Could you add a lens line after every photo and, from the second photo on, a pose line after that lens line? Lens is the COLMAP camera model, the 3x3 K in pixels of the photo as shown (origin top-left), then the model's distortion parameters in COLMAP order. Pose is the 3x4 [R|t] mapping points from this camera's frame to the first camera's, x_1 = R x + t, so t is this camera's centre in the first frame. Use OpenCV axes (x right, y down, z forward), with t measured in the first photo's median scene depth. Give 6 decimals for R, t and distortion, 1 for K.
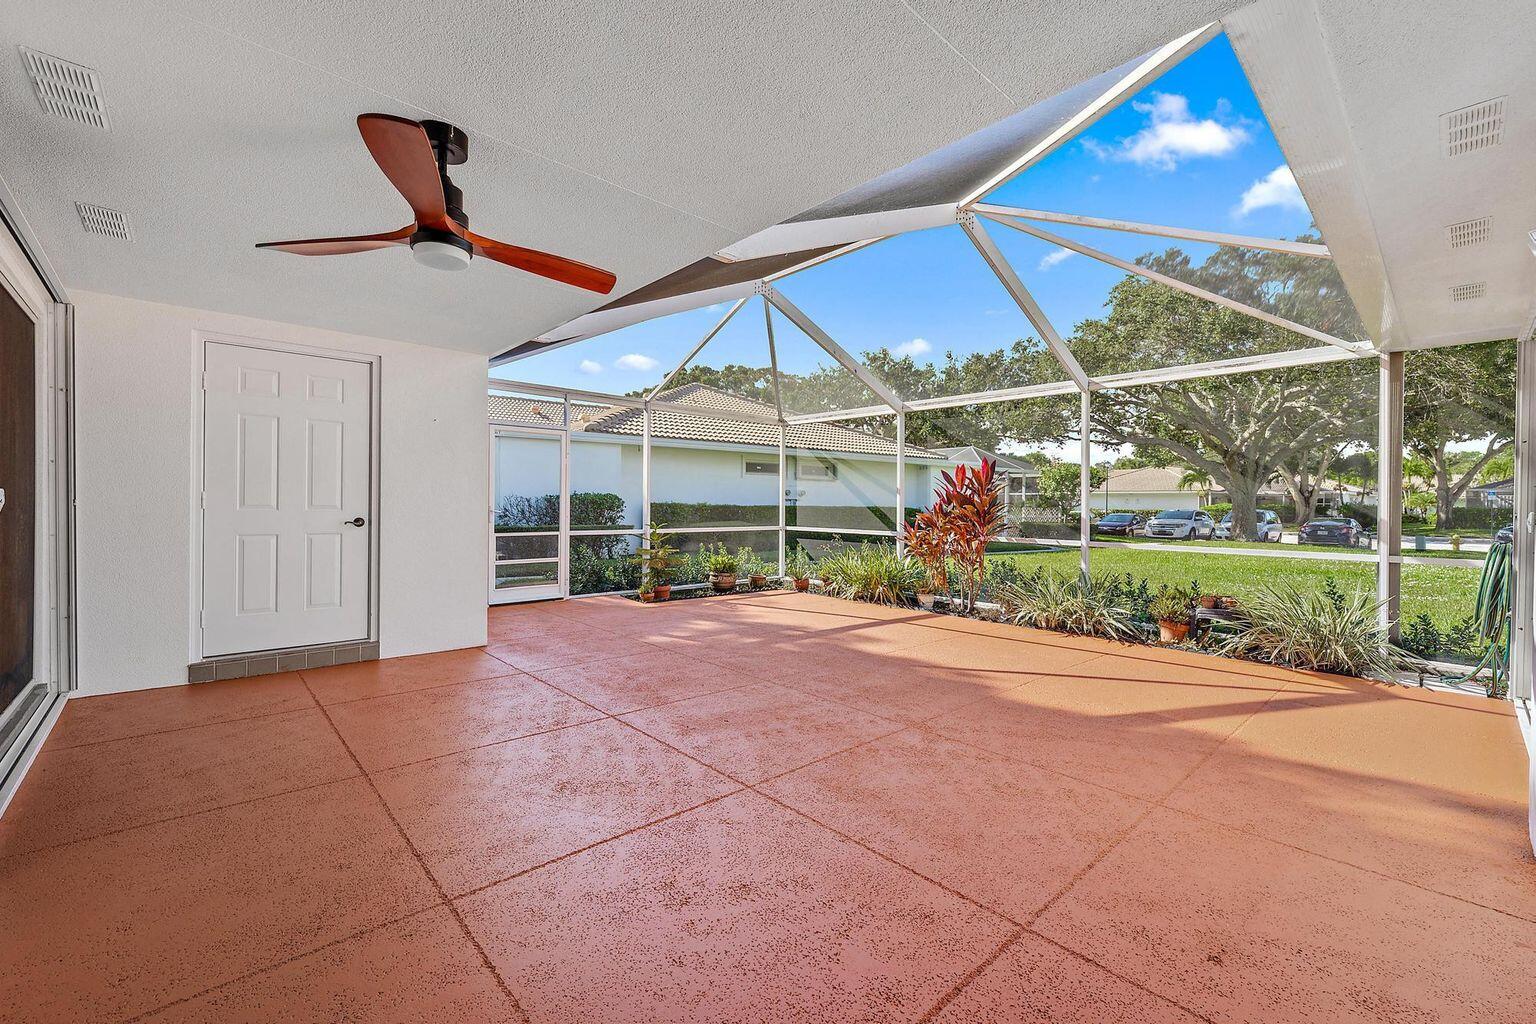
lens RADIAL K [[641.3, 0, 769.1], [0, 641.3, 500.3], [0, 0, 1]] dist [0.001254, 0.000143]
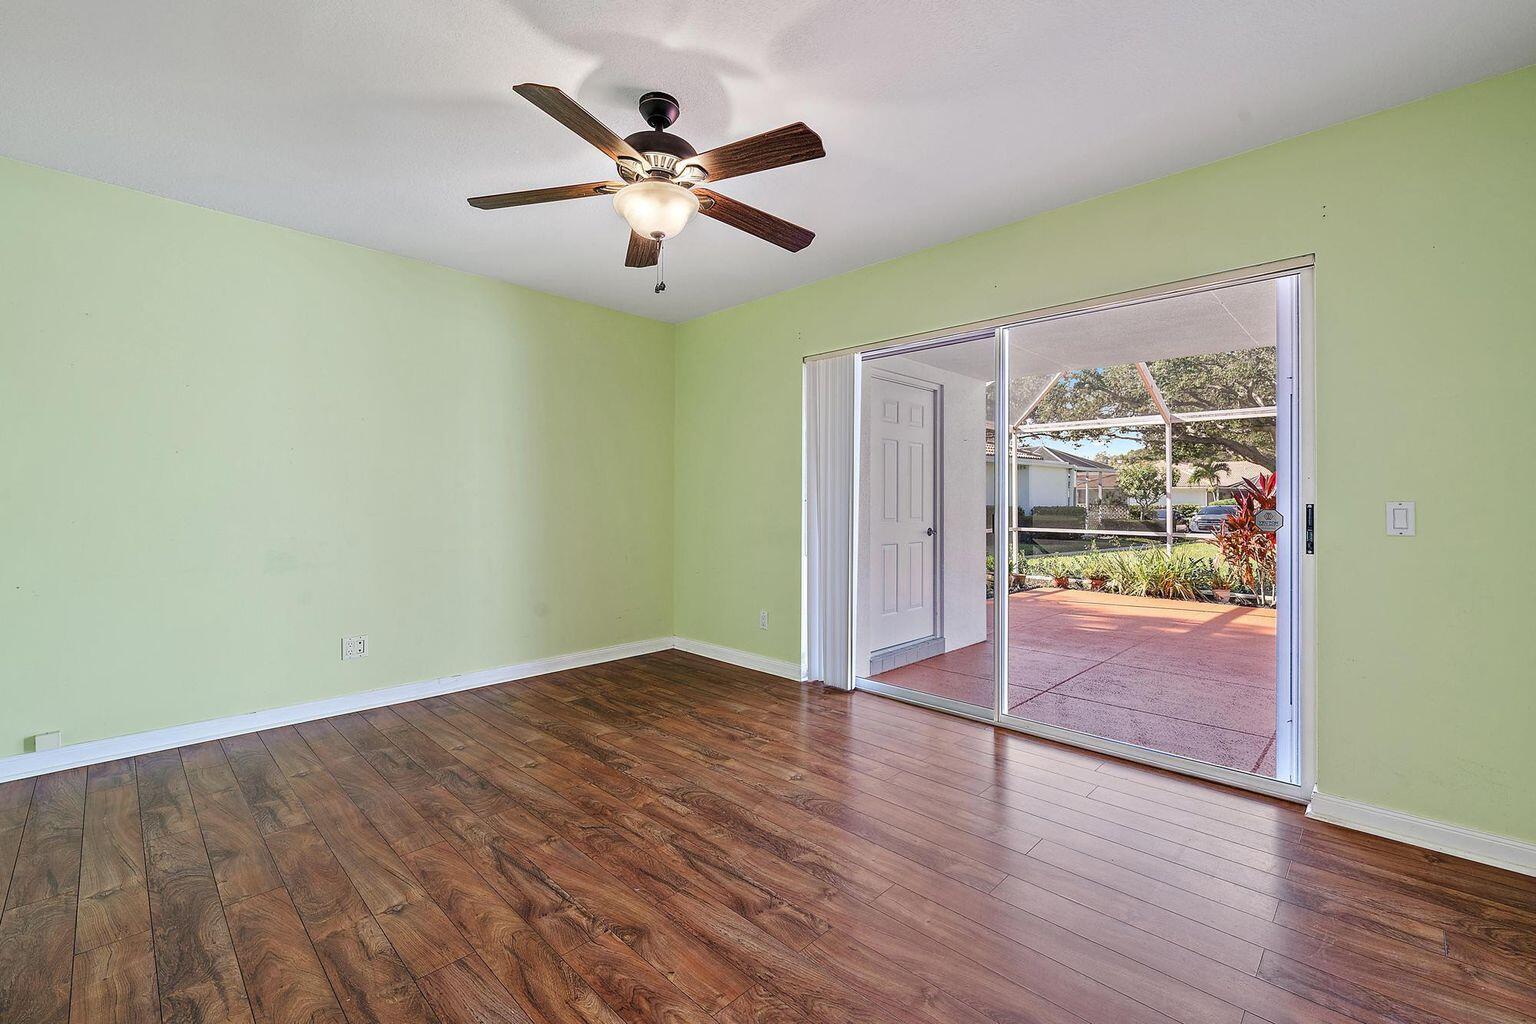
lens RADIAL K [[641.3, 0, 769.1], [0, 641.3, 500.3], [0, 0, 1]] dist [0.001254, 0.000143]
pose [[0.999467, -0.007194, 0.031832, -0.514695], [0.007063, 0.999966, 0.004212, -0.015267], [-0.031861, -0.003985, 0.999484, -0.064764]]
